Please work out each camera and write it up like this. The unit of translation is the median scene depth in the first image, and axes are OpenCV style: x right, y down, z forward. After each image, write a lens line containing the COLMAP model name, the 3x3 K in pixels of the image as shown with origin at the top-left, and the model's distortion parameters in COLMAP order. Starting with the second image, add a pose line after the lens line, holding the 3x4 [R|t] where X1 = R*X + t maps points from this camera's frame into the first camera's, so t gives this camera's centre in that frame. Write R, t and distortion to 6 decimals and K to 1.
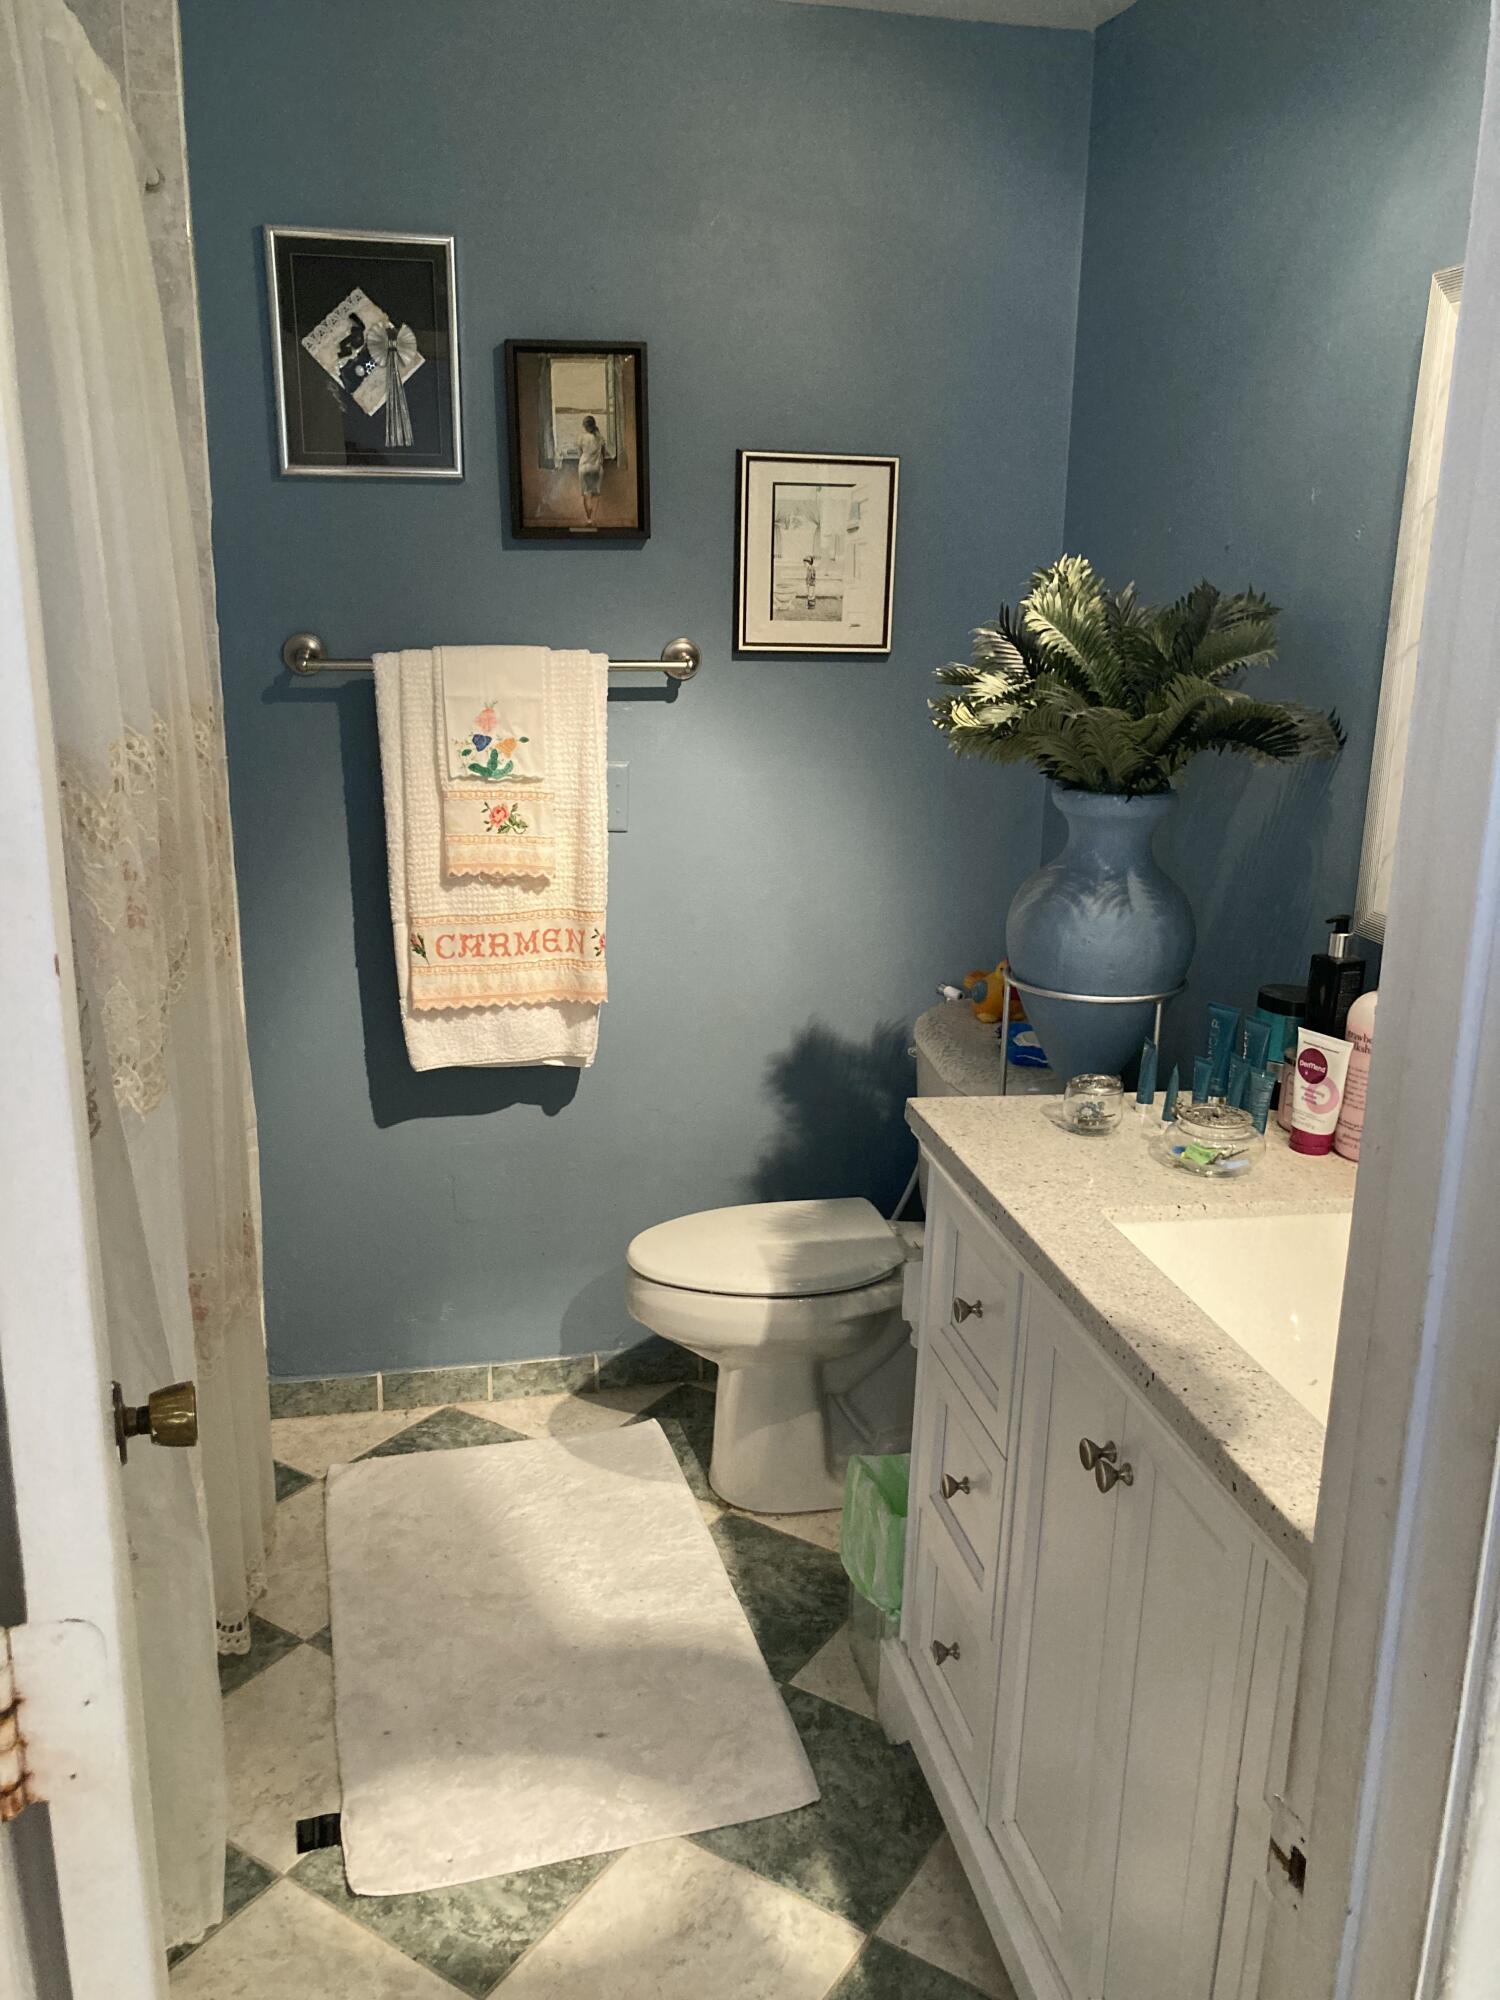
lens RADIAL K [[1658.0, 0, 807.8], [0, 1658.0, 1001.1], [0, 0, 1]] dist [0.129739, -0.559063]
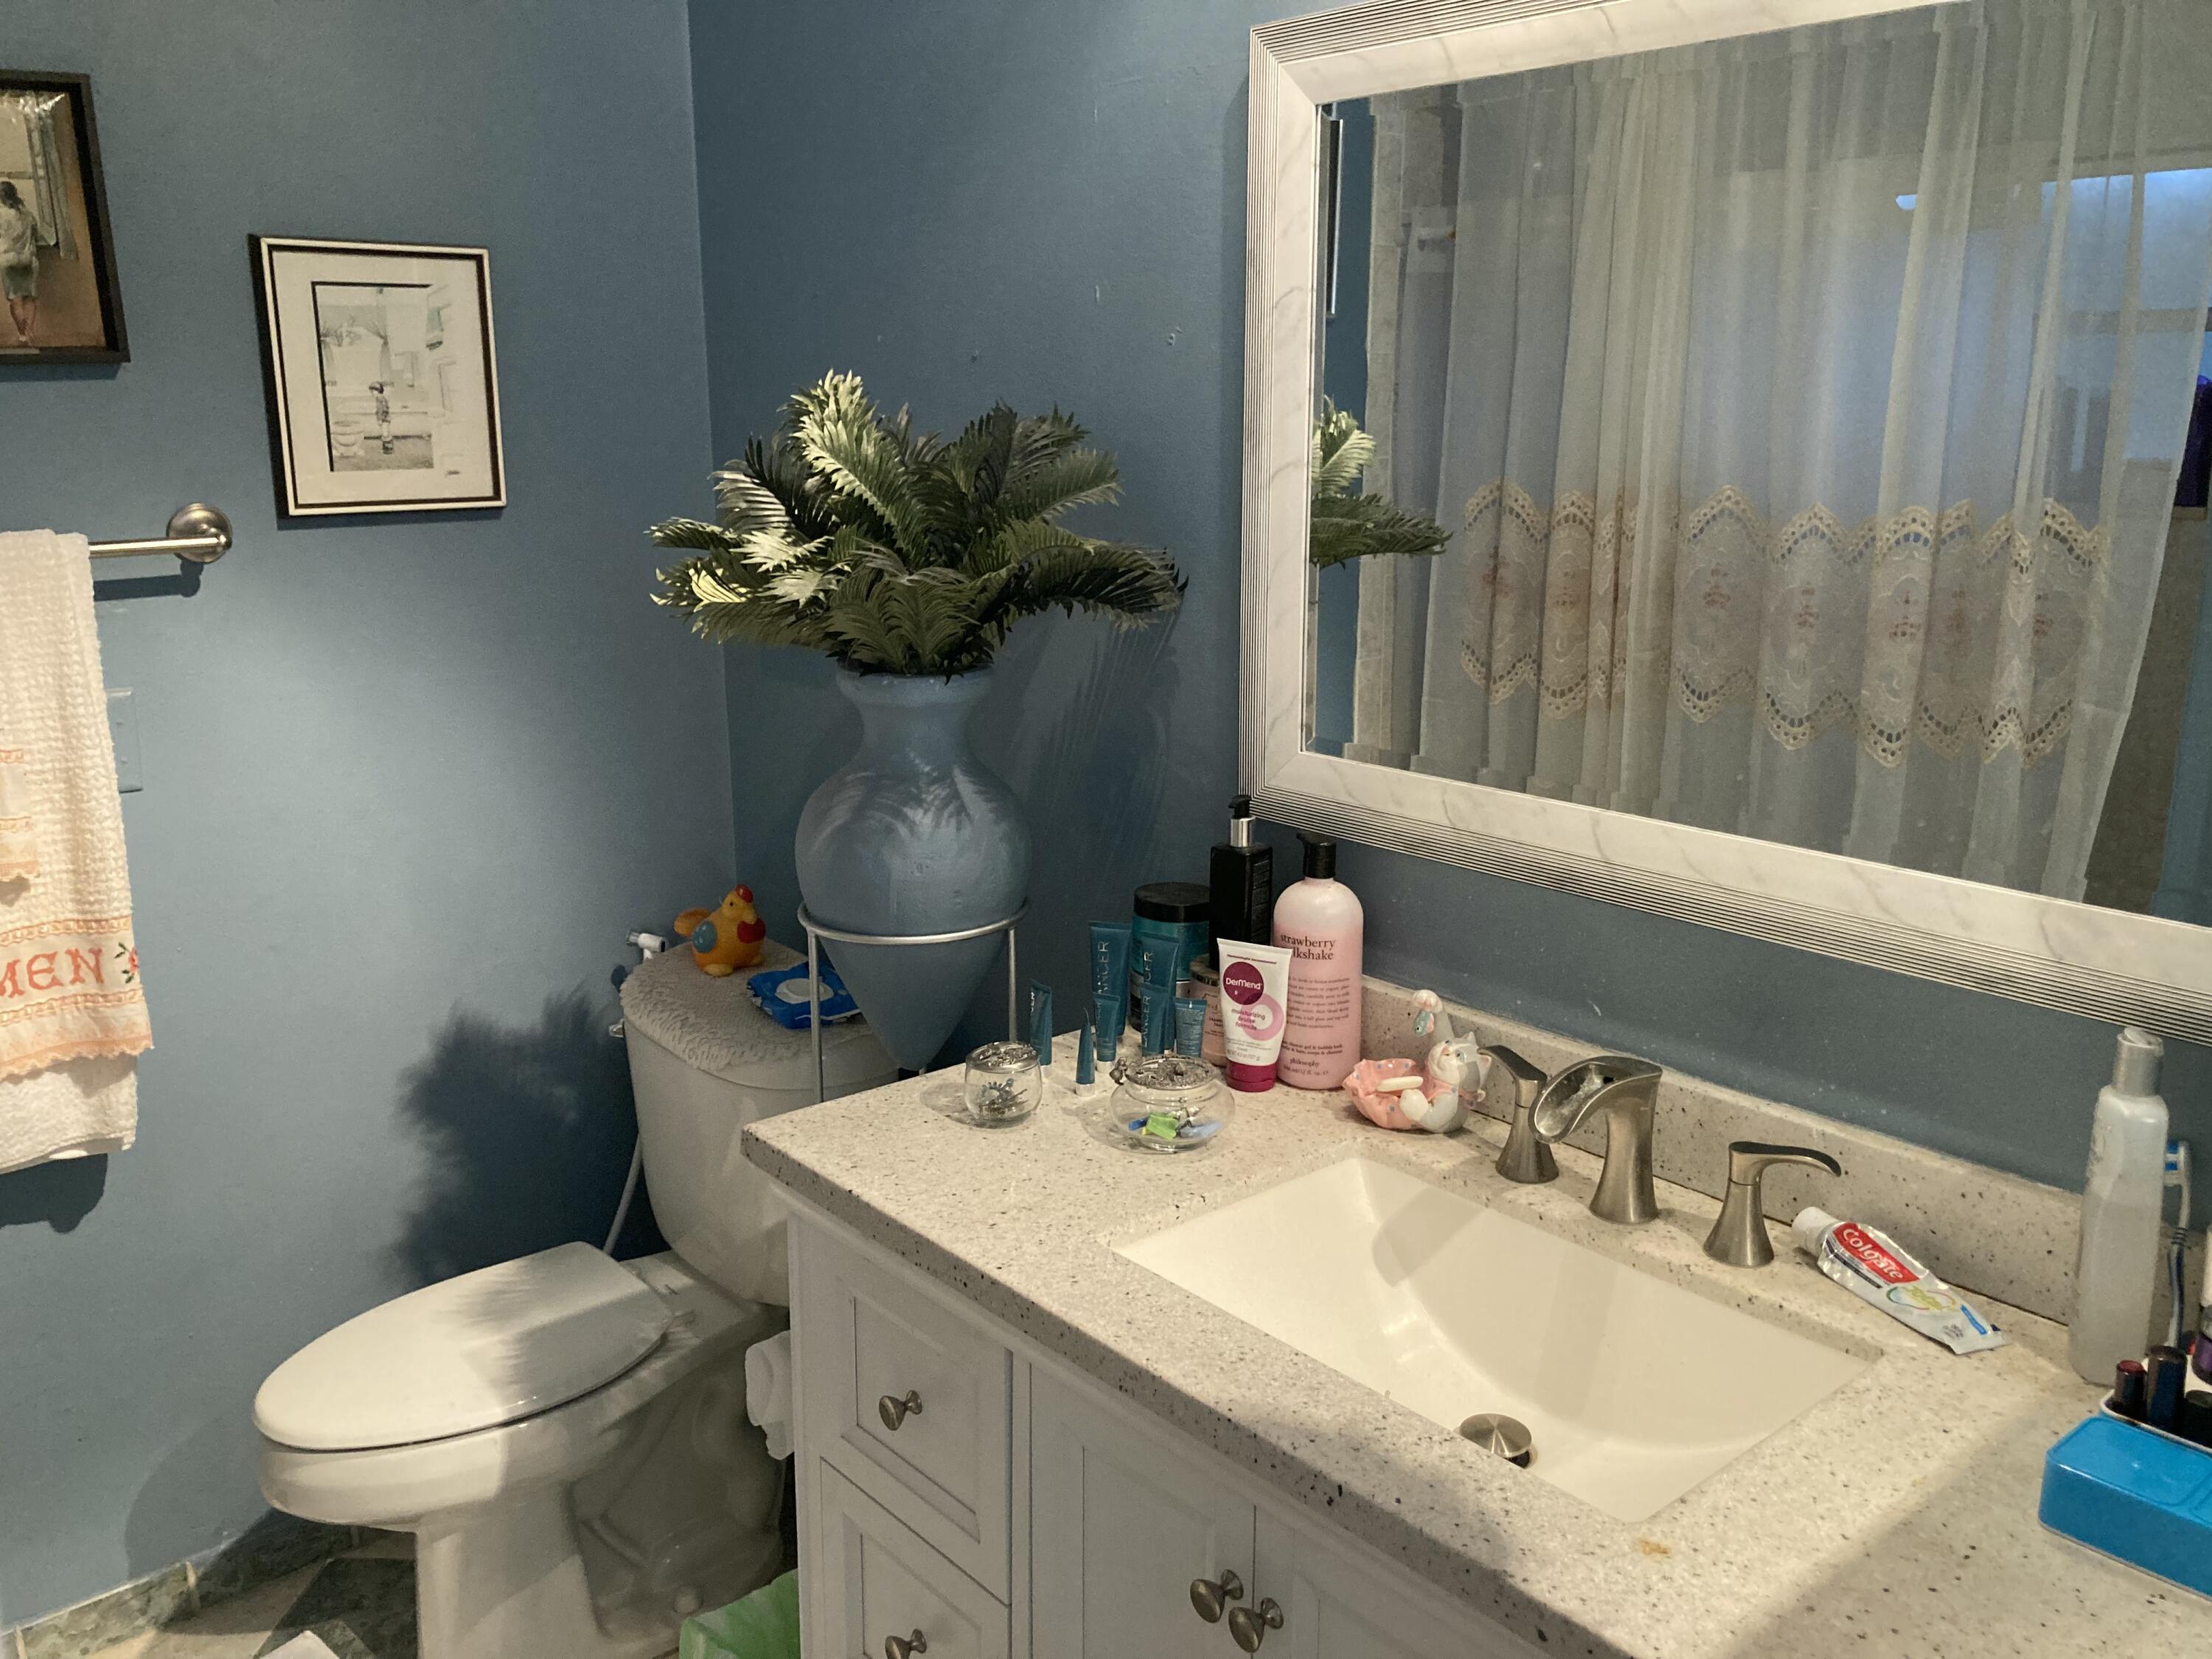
lens RADIAL K [[1767.8, 0, 1107.2], [0, 1767.8, 779.5], [0, 0, 1]] dist [0.044523, -0.069414]
pose [[0.873741, -0.128199, 0.469192, -0.114782], [0.146077, 0.989272, -0.001727, -0.052219], [-0.463937, 0.070047, 0.883094, 0.197982]]
